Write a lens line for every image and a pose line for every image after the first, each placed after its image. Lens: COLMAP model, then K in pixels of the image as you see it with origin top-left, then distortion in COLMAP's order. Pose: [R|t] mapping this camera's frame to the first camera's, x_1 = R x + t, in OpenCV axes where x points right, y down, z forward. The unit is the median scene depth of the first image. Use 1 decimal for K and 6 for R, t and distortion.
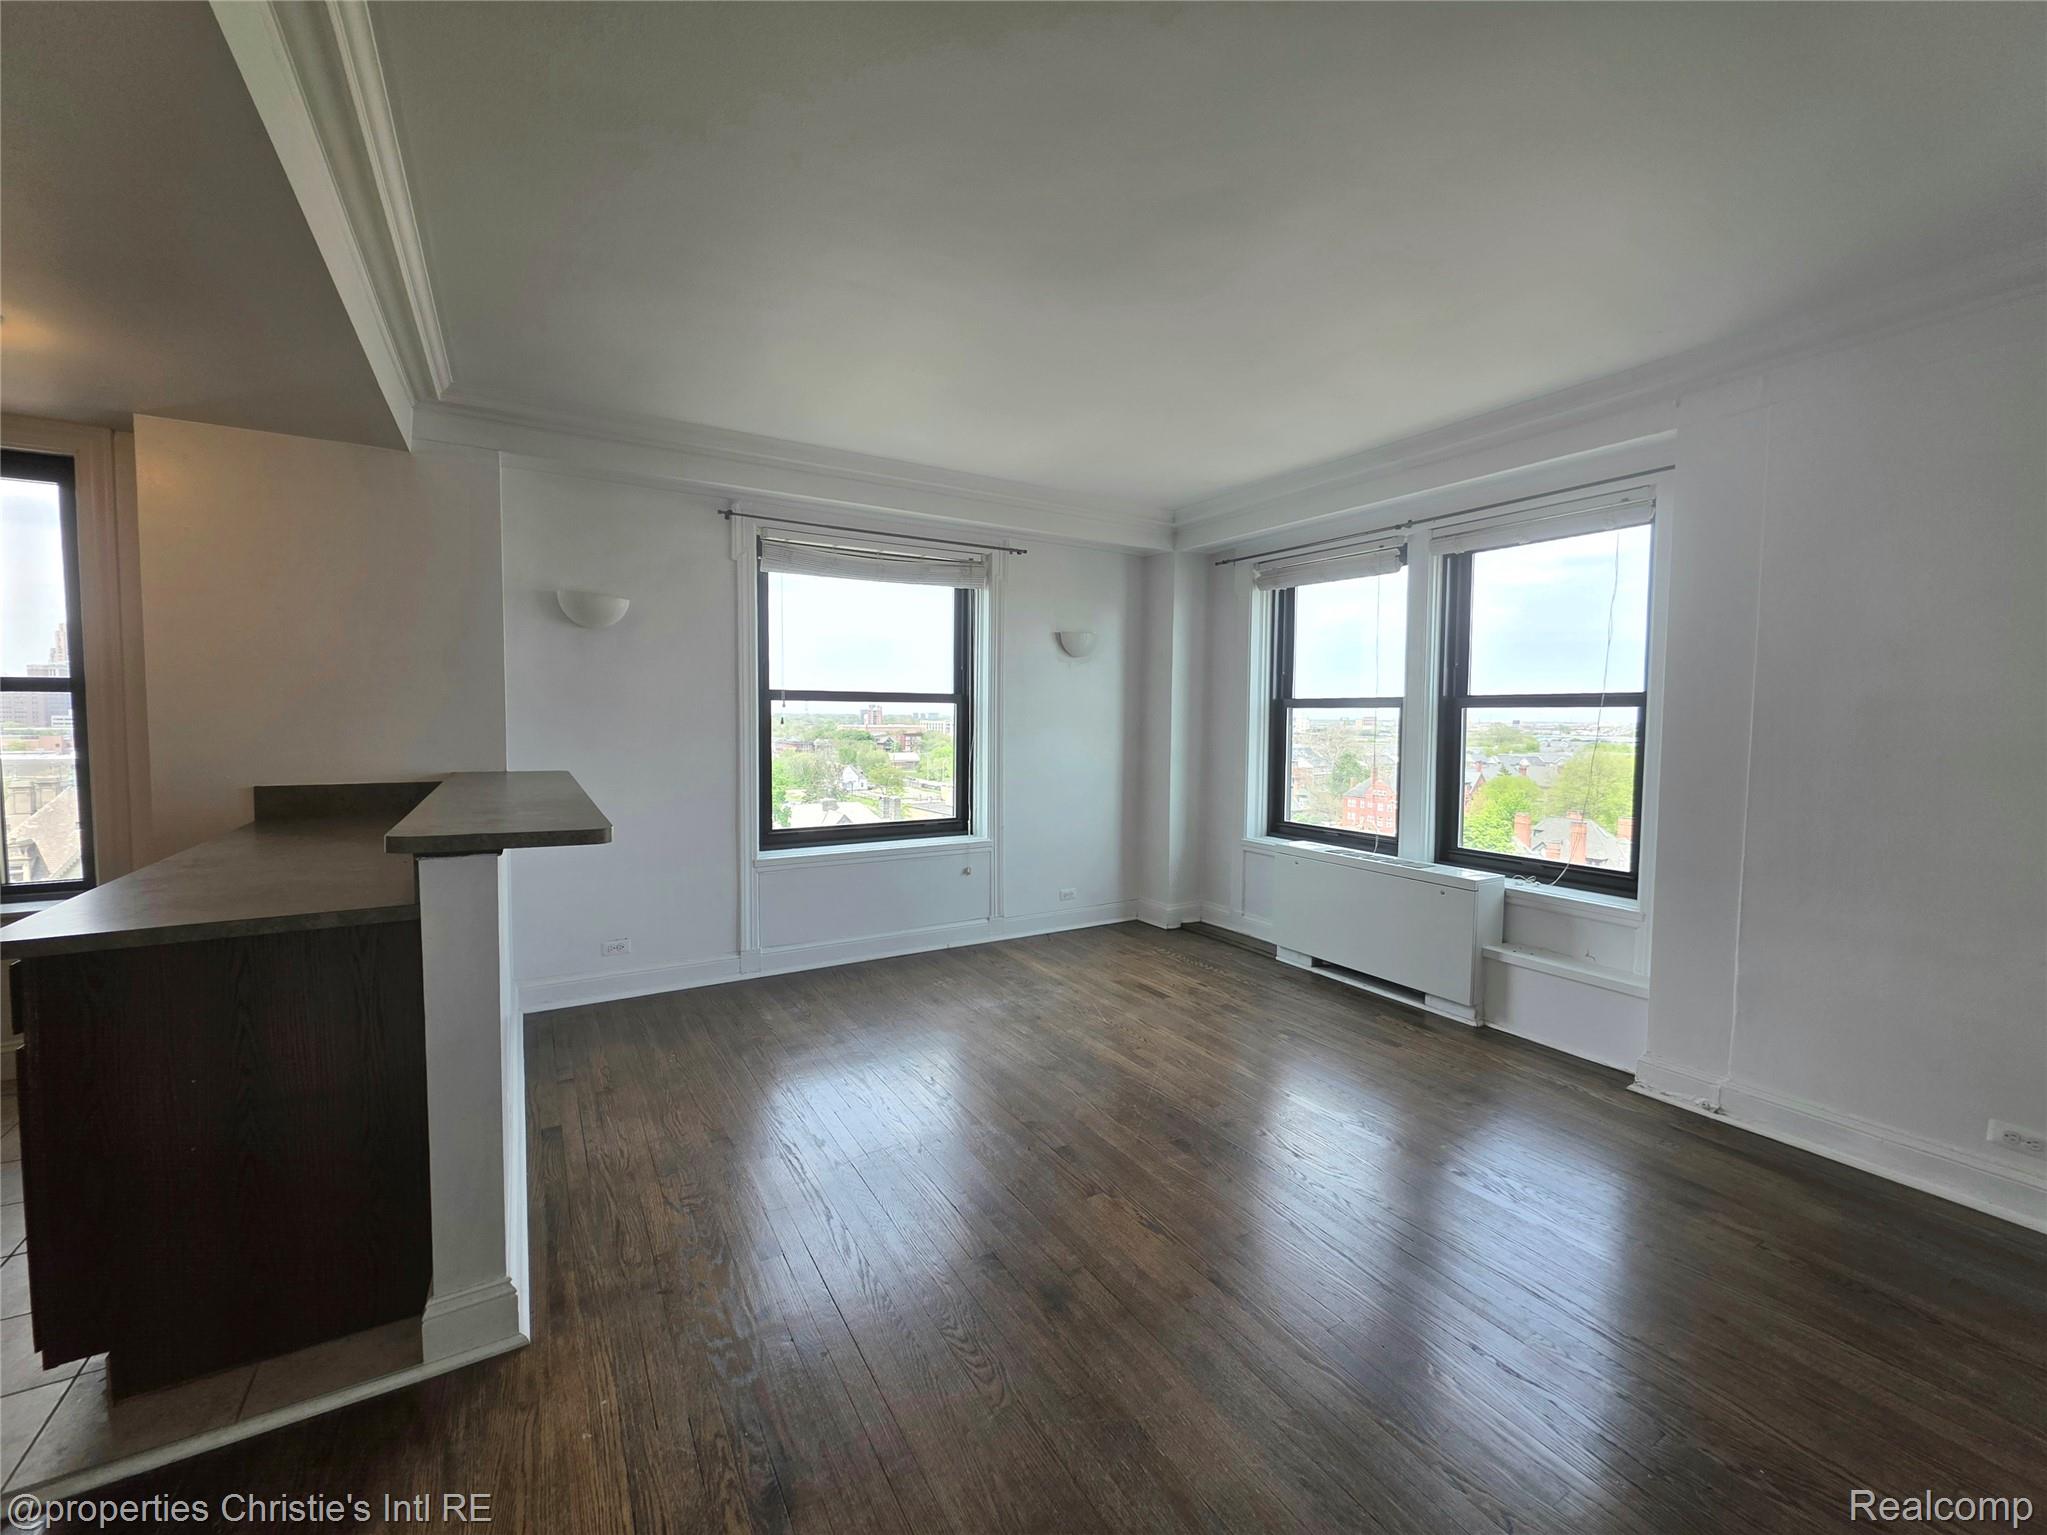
lens RADIAL K [[837.3, 0, 1035.1], [0, 837.3, 756.3], [0, 0, 1]] dist [-0.002060, -0.000028]
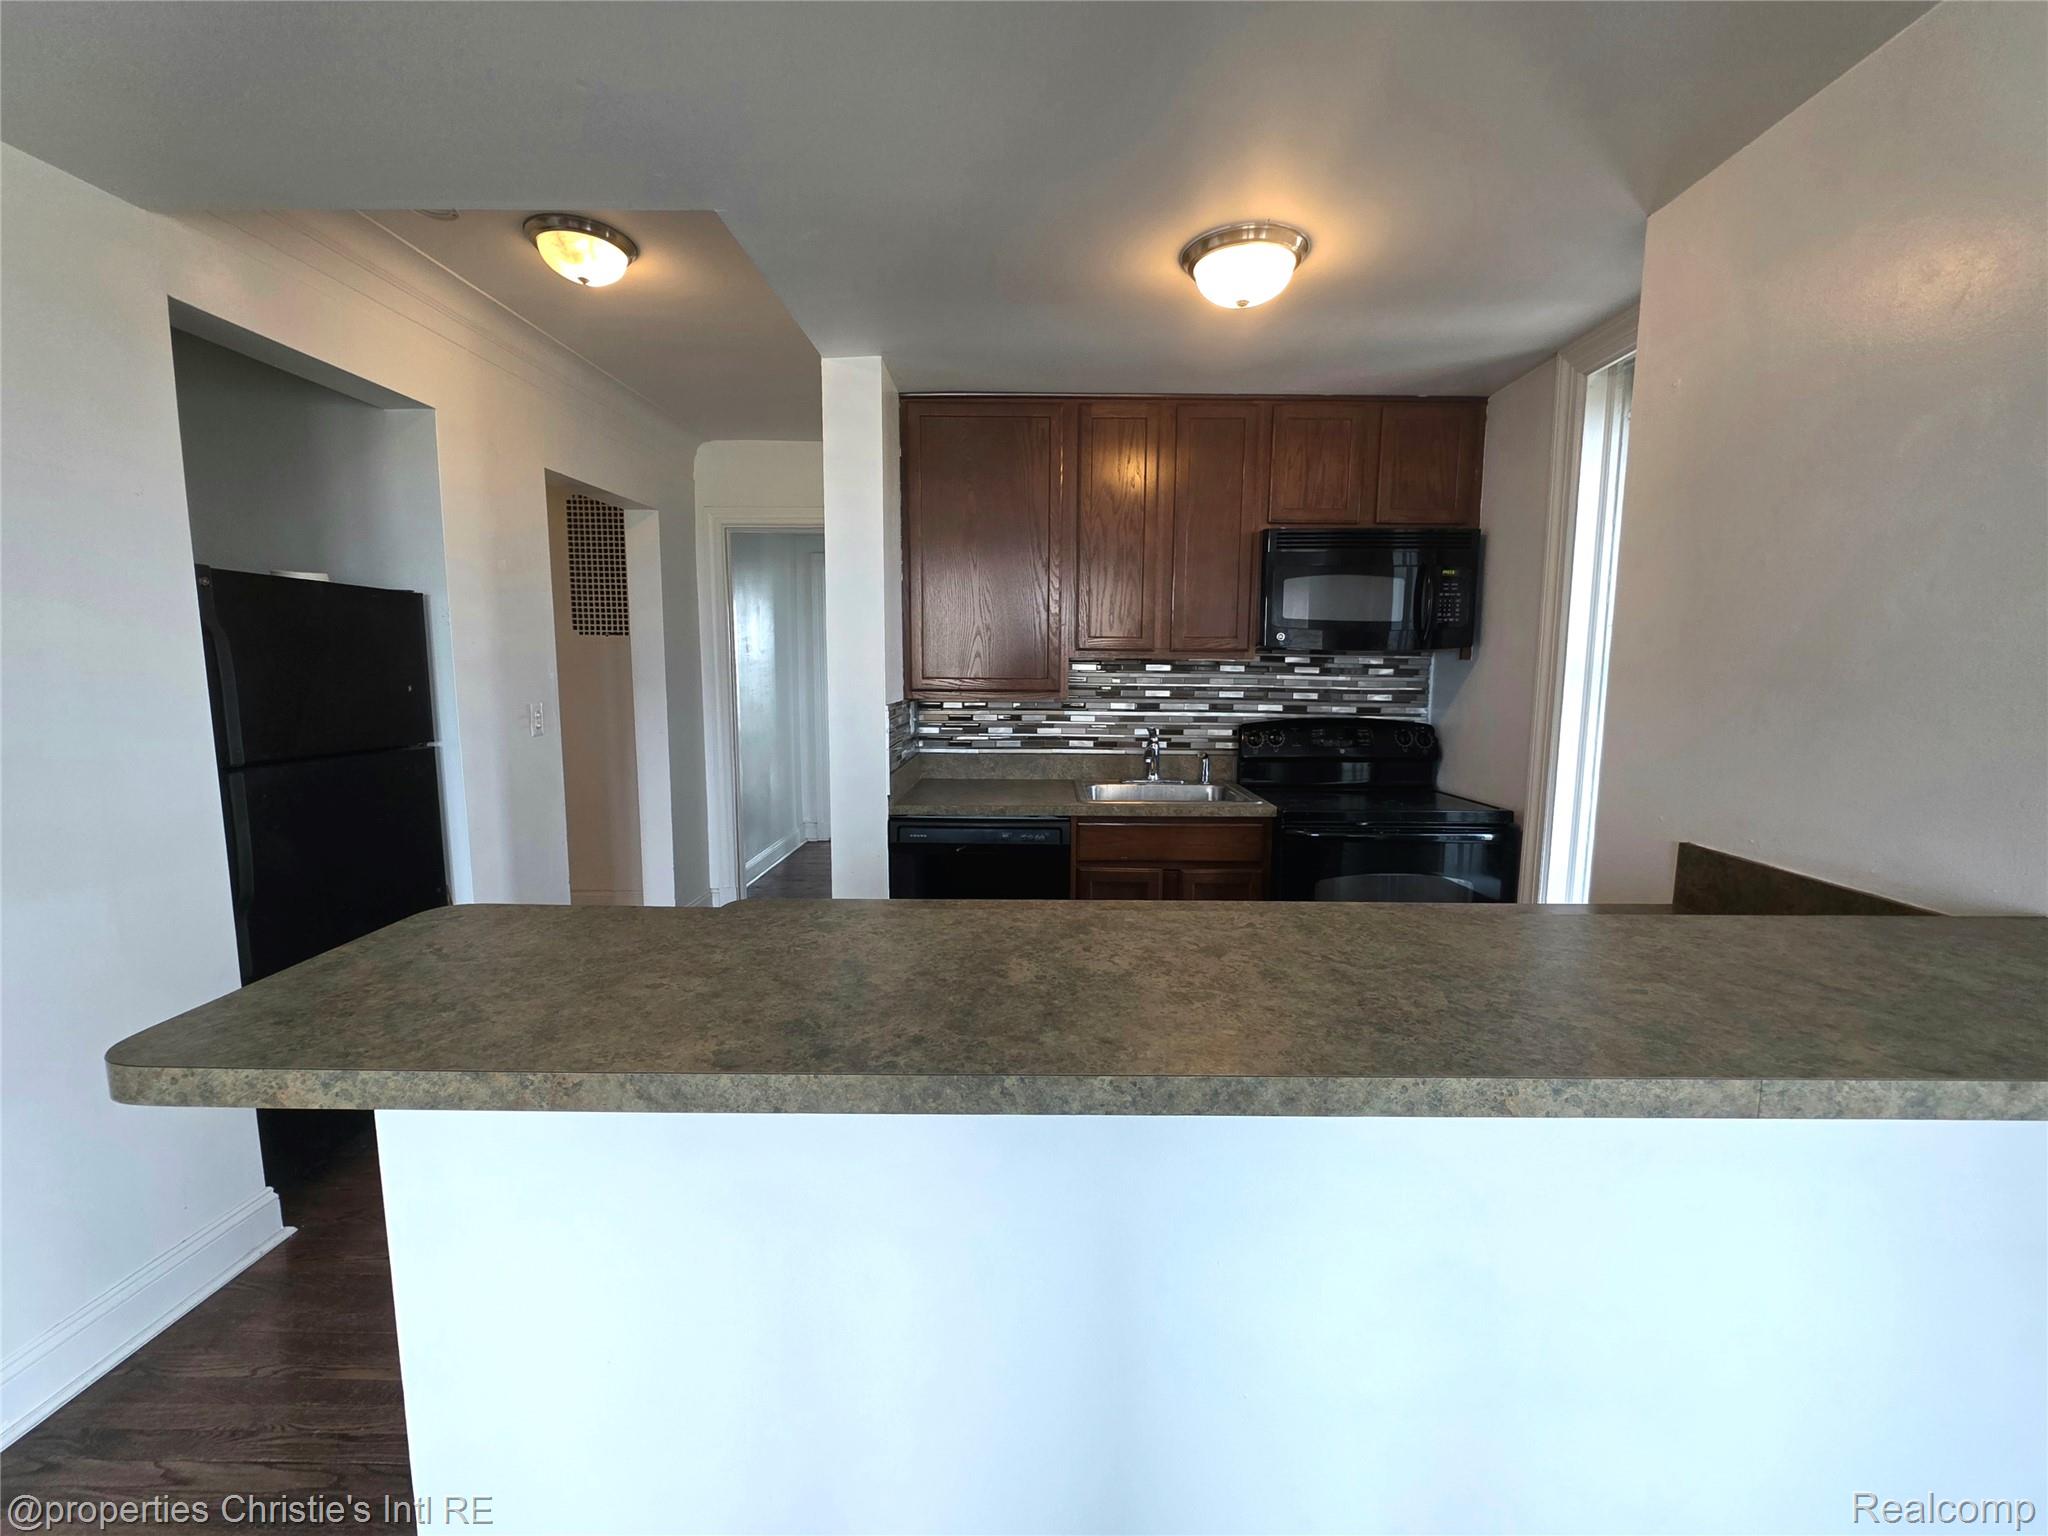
lens RADIAL K [[823.3, 0, 1021.9], [0, 823.3, 766.3], [0, 0, 1]] dist [0.000409, 0.000323]
pose [[-0.534690, 0.094225, -0.839779, -0.224048], [-0.048605, 0.988690, 0.141880, -0.058209], [0.843649, 0.116679, -0.524063, 0.780814]]
